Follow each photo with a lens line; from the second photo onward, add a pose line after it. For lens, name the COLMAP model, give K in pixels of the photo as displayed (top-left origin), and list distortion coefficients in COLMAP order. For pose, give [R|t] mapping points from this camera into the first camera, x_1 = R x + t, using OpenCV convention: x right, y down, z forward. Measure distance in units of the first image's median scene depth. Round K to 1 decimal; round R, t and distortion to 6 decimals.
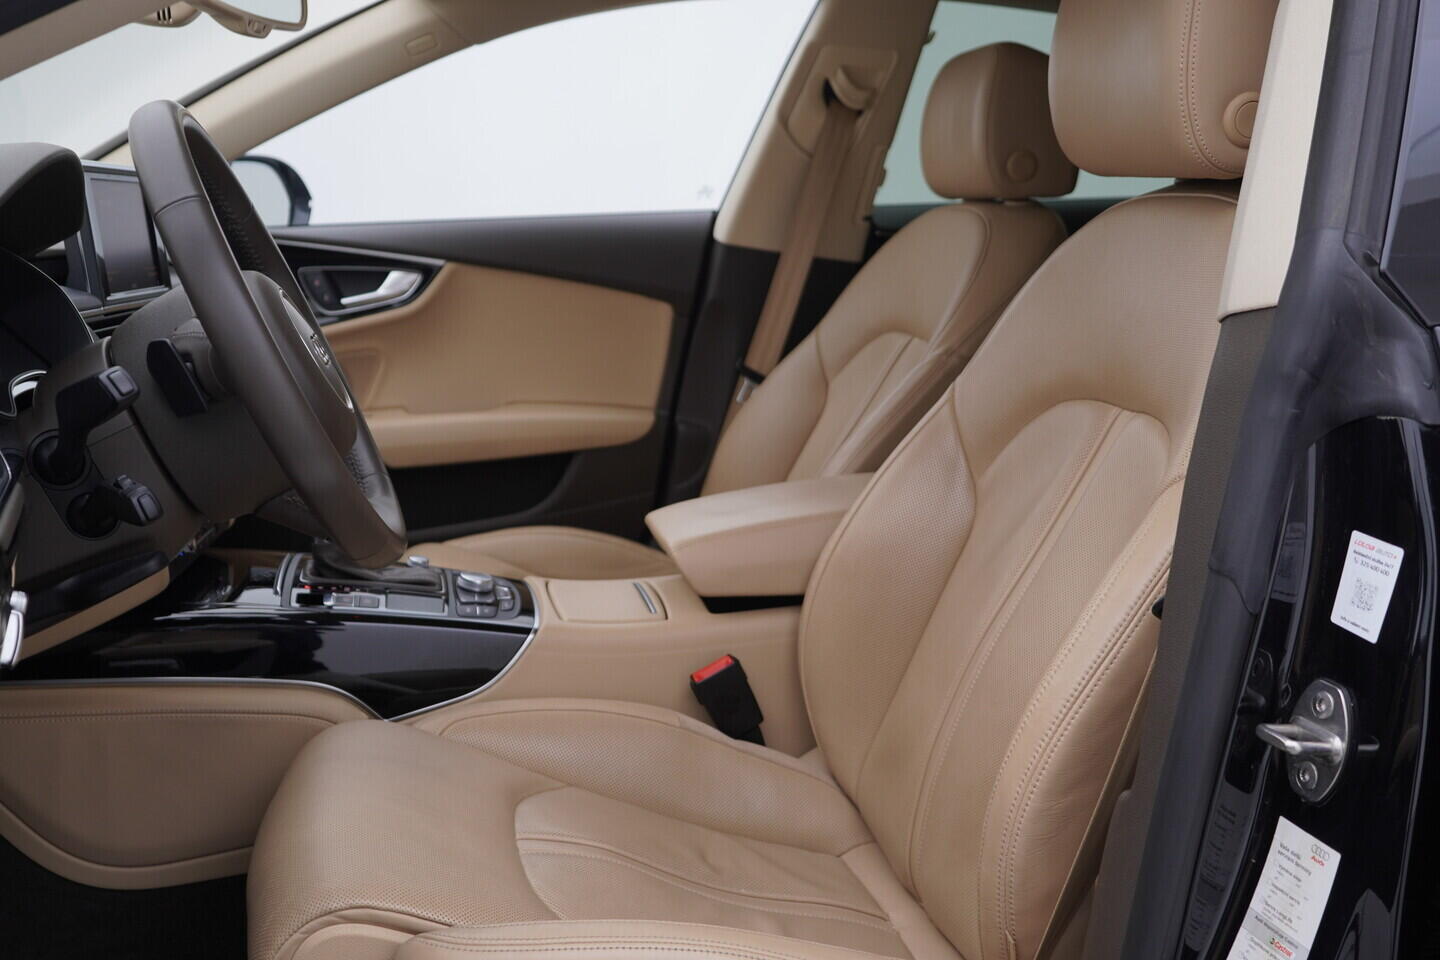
lens RADIAL K [[1480.5, 0, 721.8], [0, 1480.5, 474.5], [0, 0, 1]] dist [-0.000366, 0.021066]
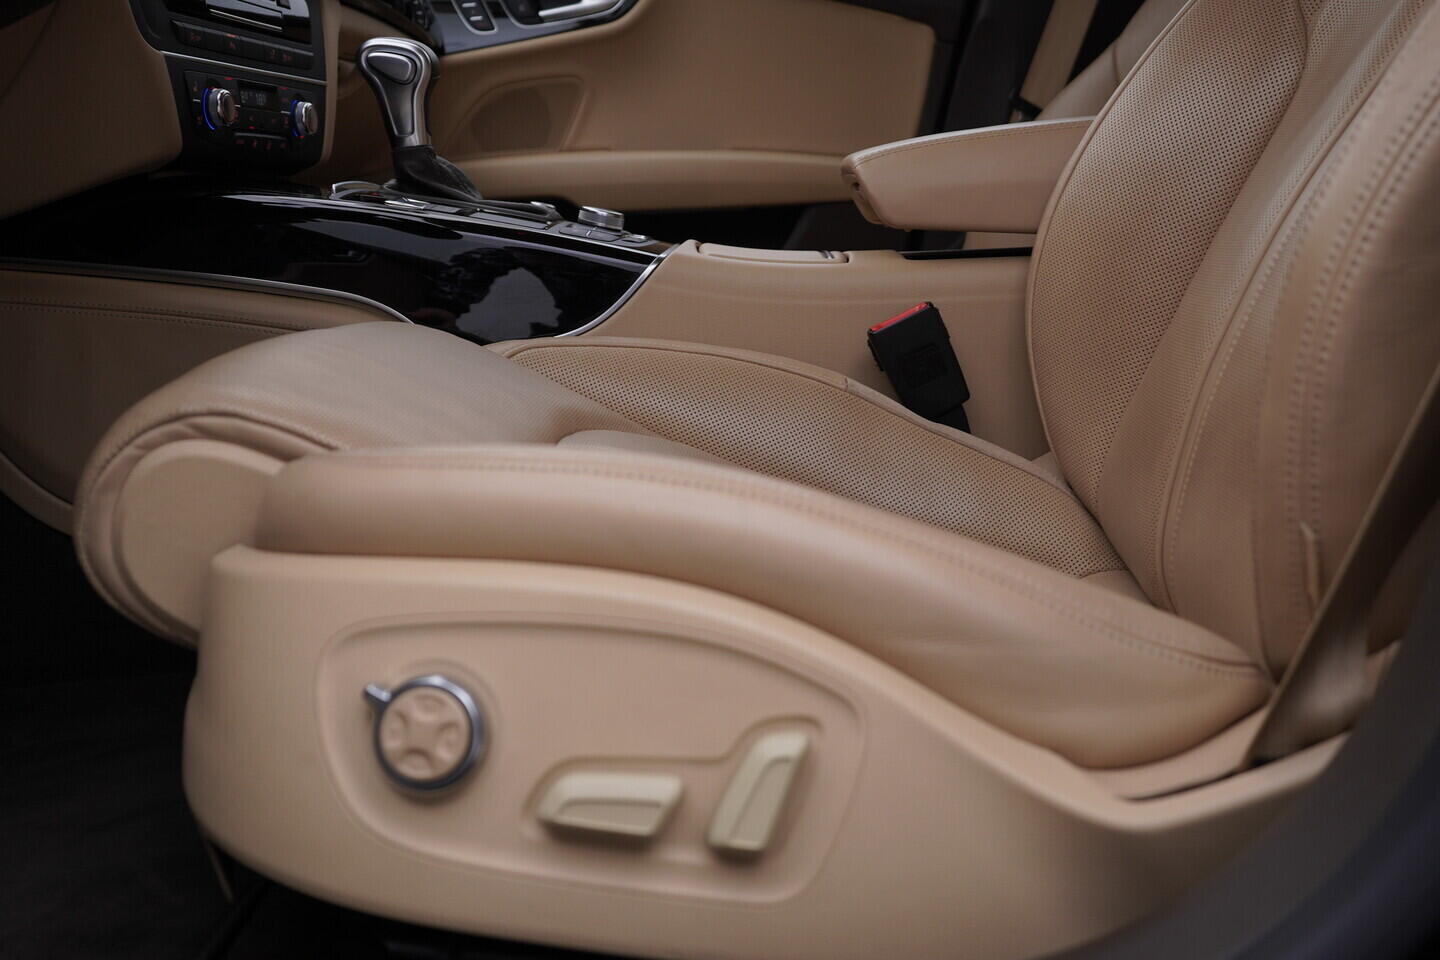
lens RADIAL K [[1480.5, 0, 721.8], [0, 1480.5, 474.5], [0, 0, 1]] dist [-0.000366, 0.021066]
pose [[0.973868, 0.051288, -0.221250, 0.071071], [-0.051068, 0.998673, 0.006720, 0.204003], [0.221301, 0.004754, 0.975194, 0.288381]]
